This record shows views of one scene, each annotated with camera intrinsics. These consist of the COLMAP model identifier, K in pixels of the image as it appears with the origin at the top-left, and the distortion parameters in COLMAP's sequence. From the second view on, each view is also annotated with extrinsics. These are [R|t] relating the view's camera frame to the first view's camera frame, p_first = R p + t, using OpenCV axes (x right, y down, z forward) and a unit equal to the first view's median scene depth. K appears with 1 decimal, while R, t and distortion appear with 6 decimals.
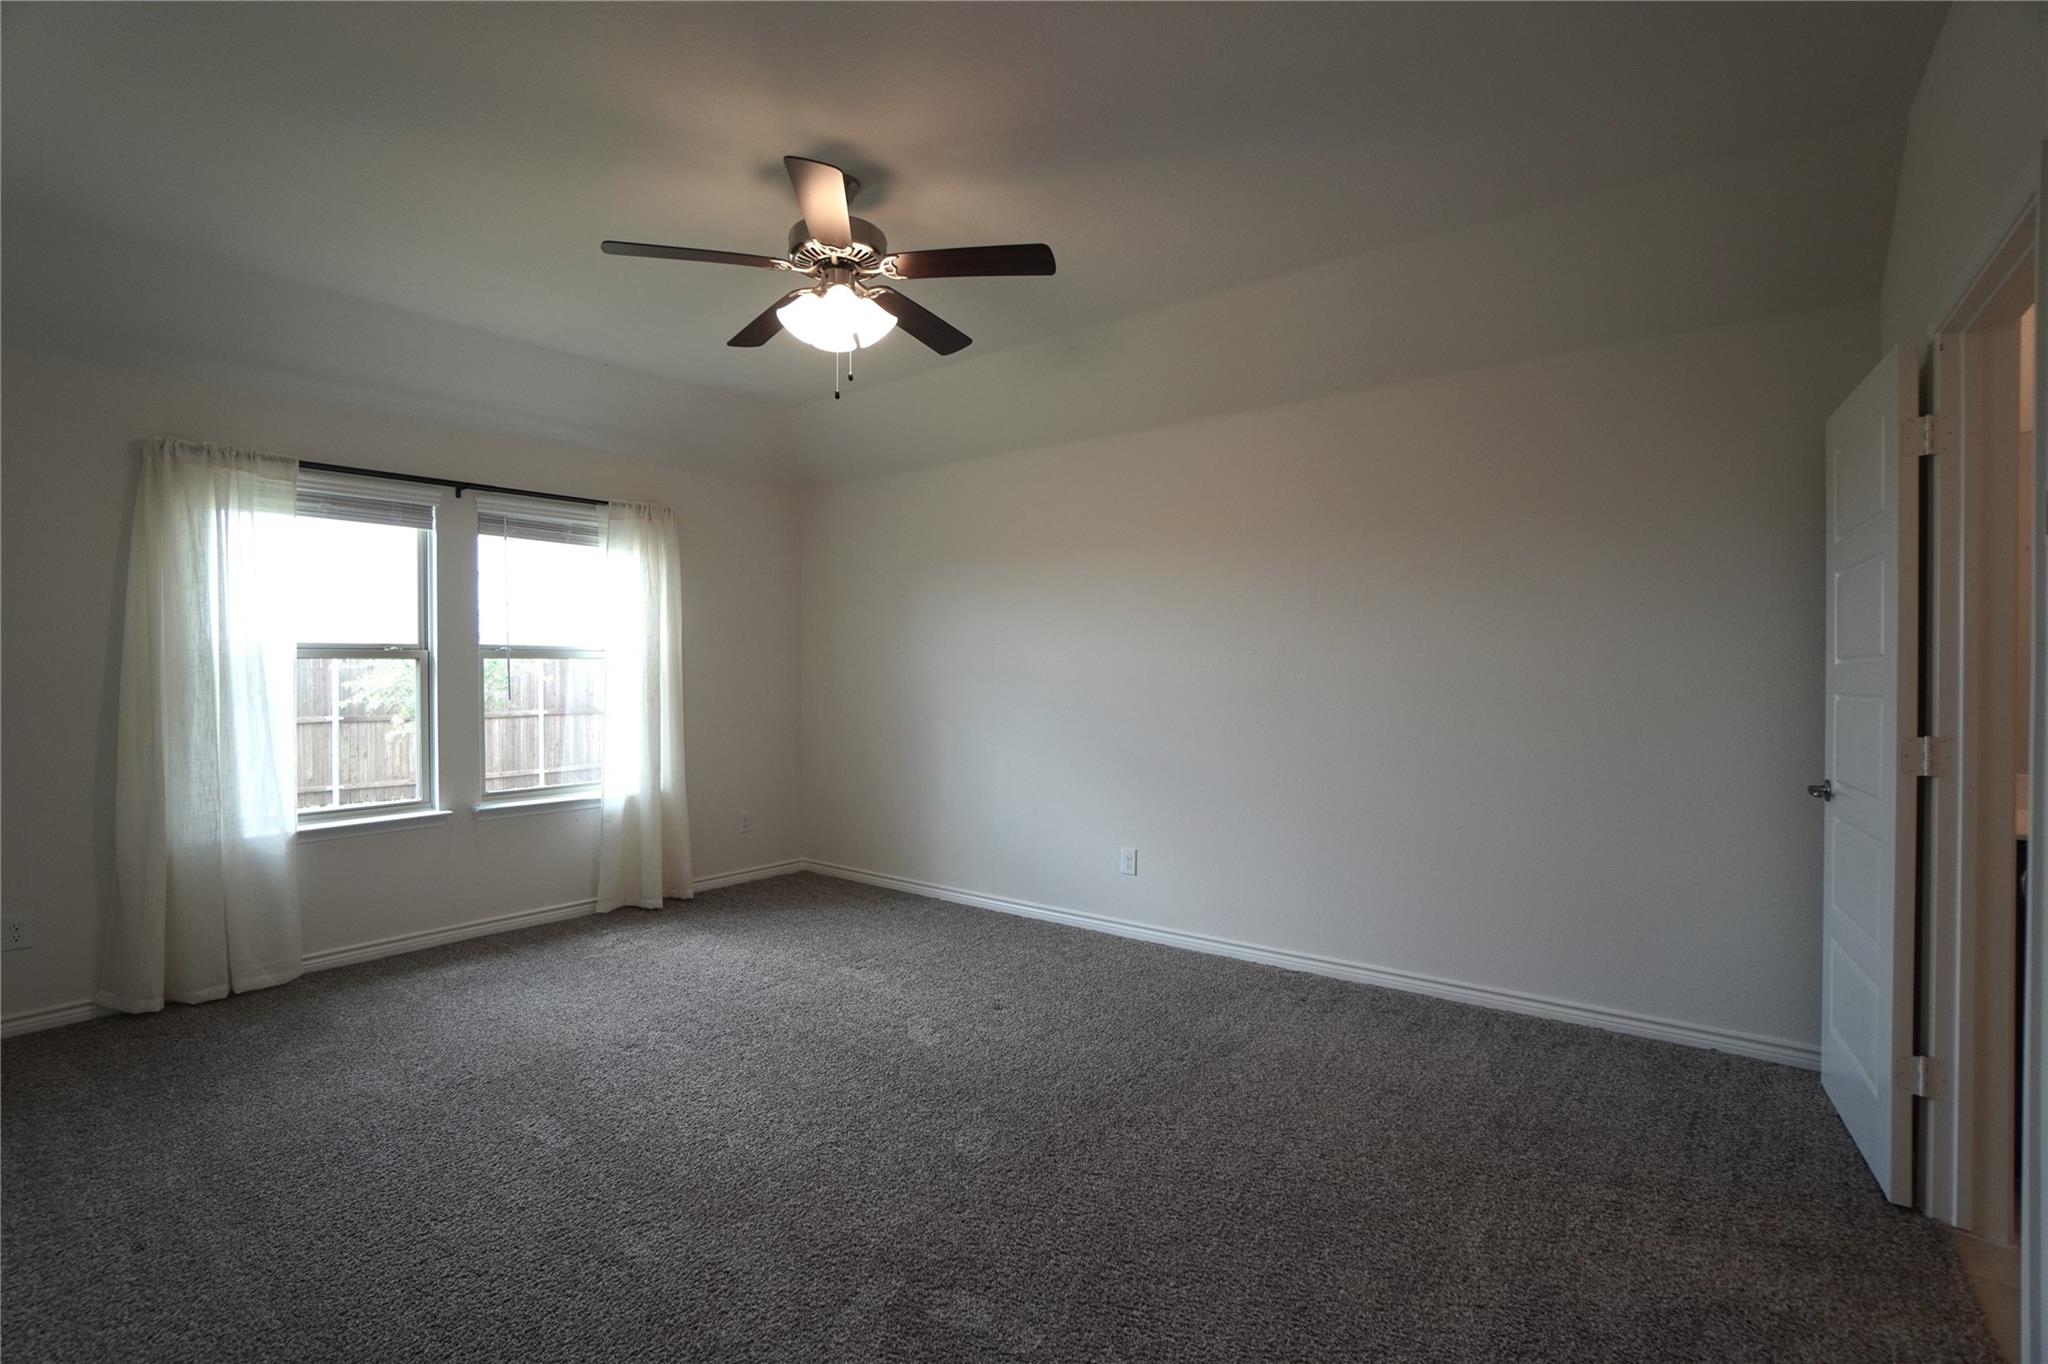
lens RADIAL K [[912.3, 0, 1007.7], [0, 912.3, 681.8], [0, 0, 1]] dist [-0.062050, 0.023905]
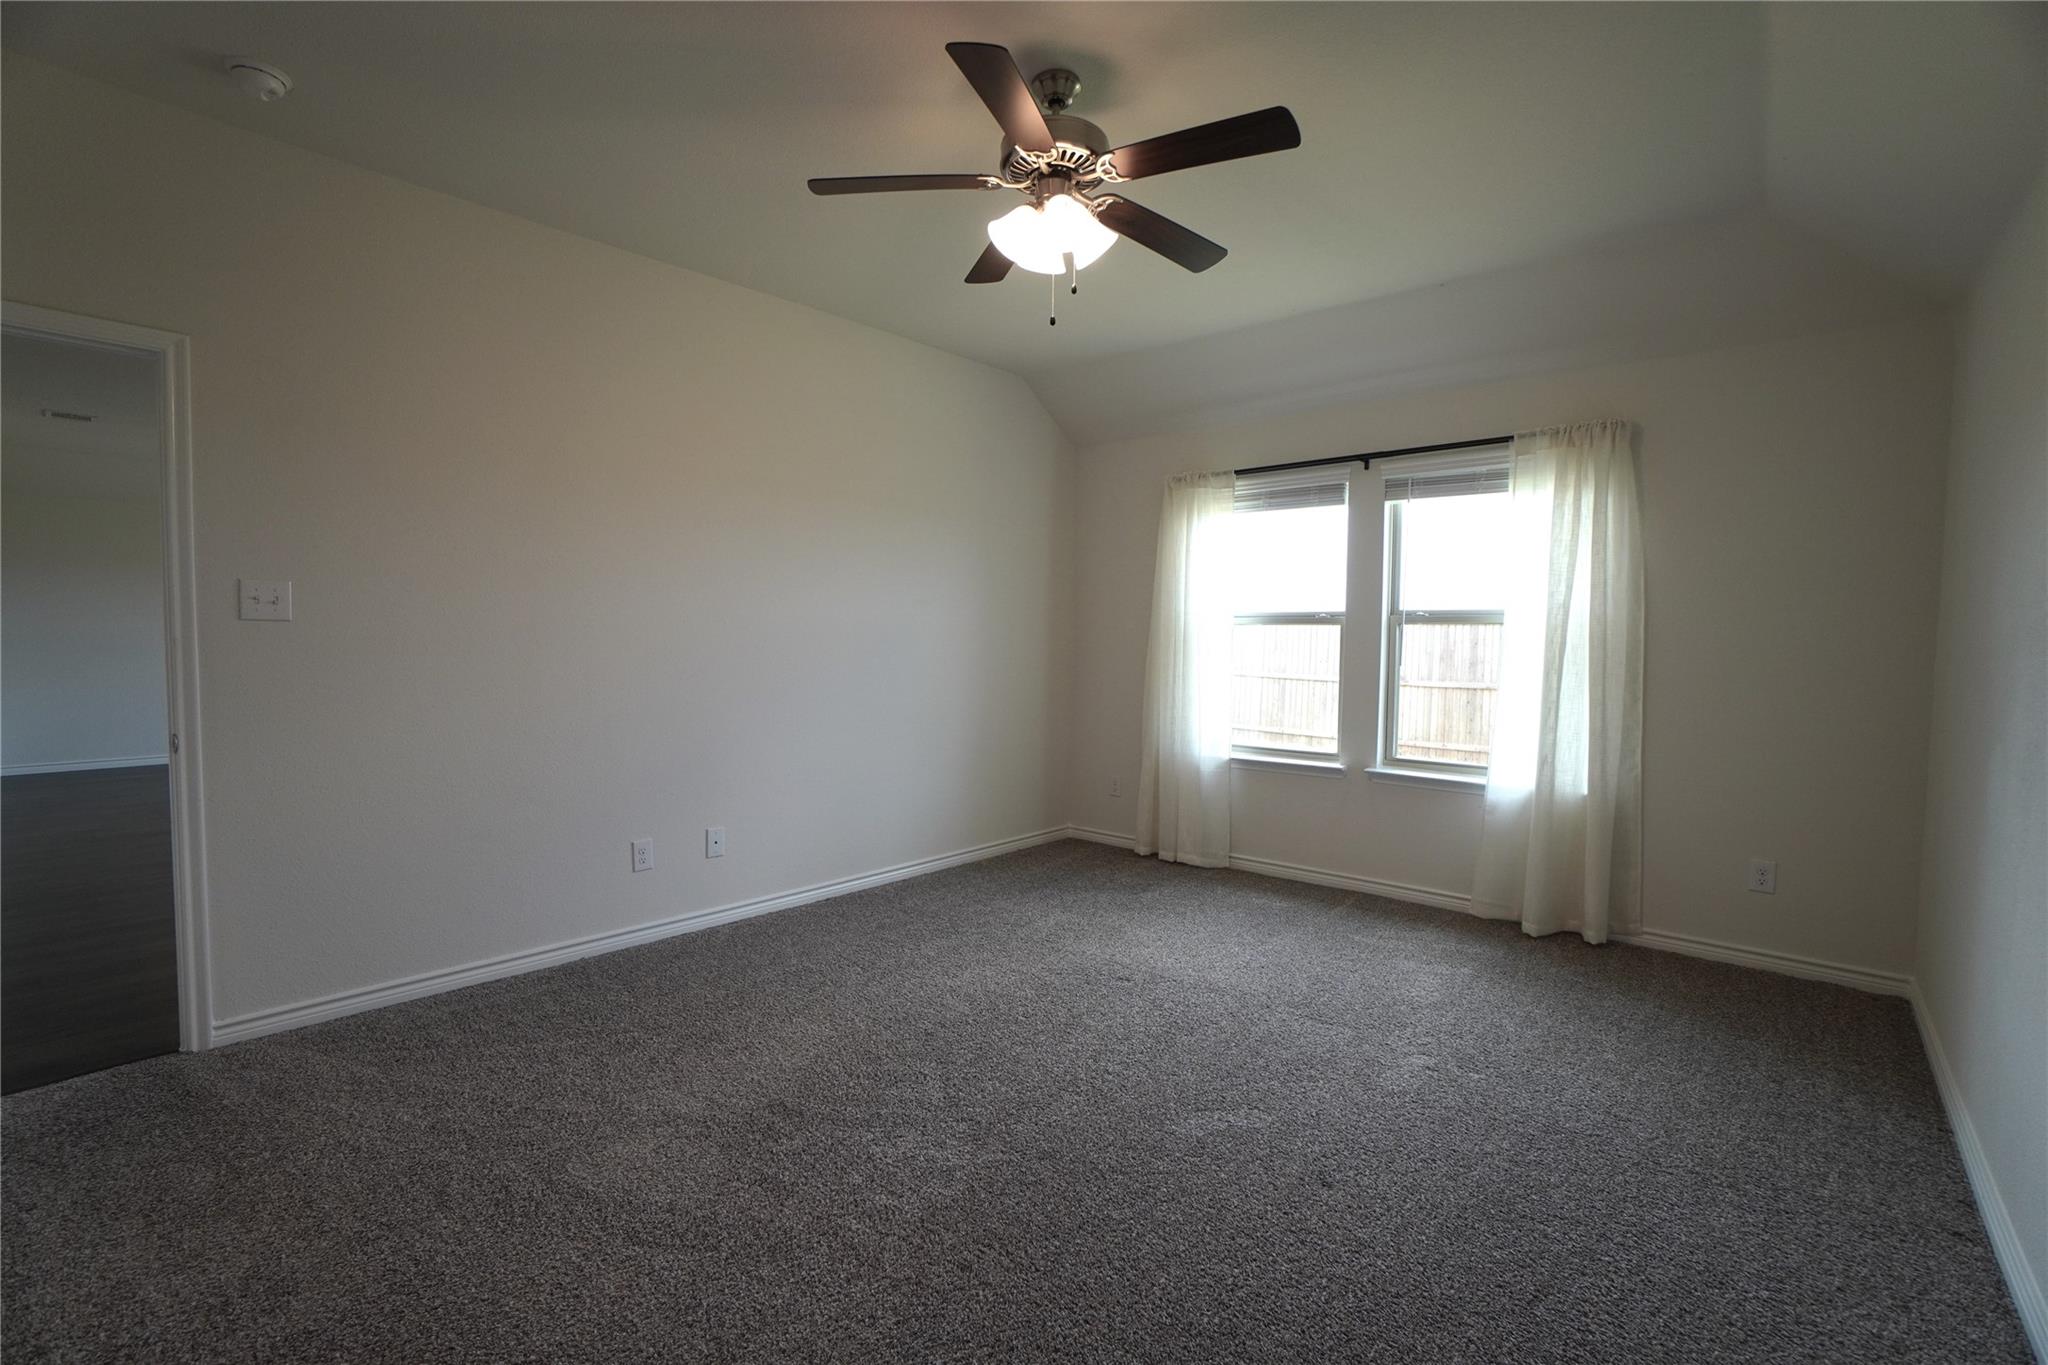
lens RADIAL K [[912.3, 0, 1007.7], [0, 912.3, 682.3], [0, 0, 1]] dist [-0.062050, 0.023905]
pose [[-0.058930, 0.048832, -0.997067, 0.479075], [-0.028738, 0.998306, 0.050591, 0.000409], [0.997848, 0.031635, -0.057427, 0.662606]]
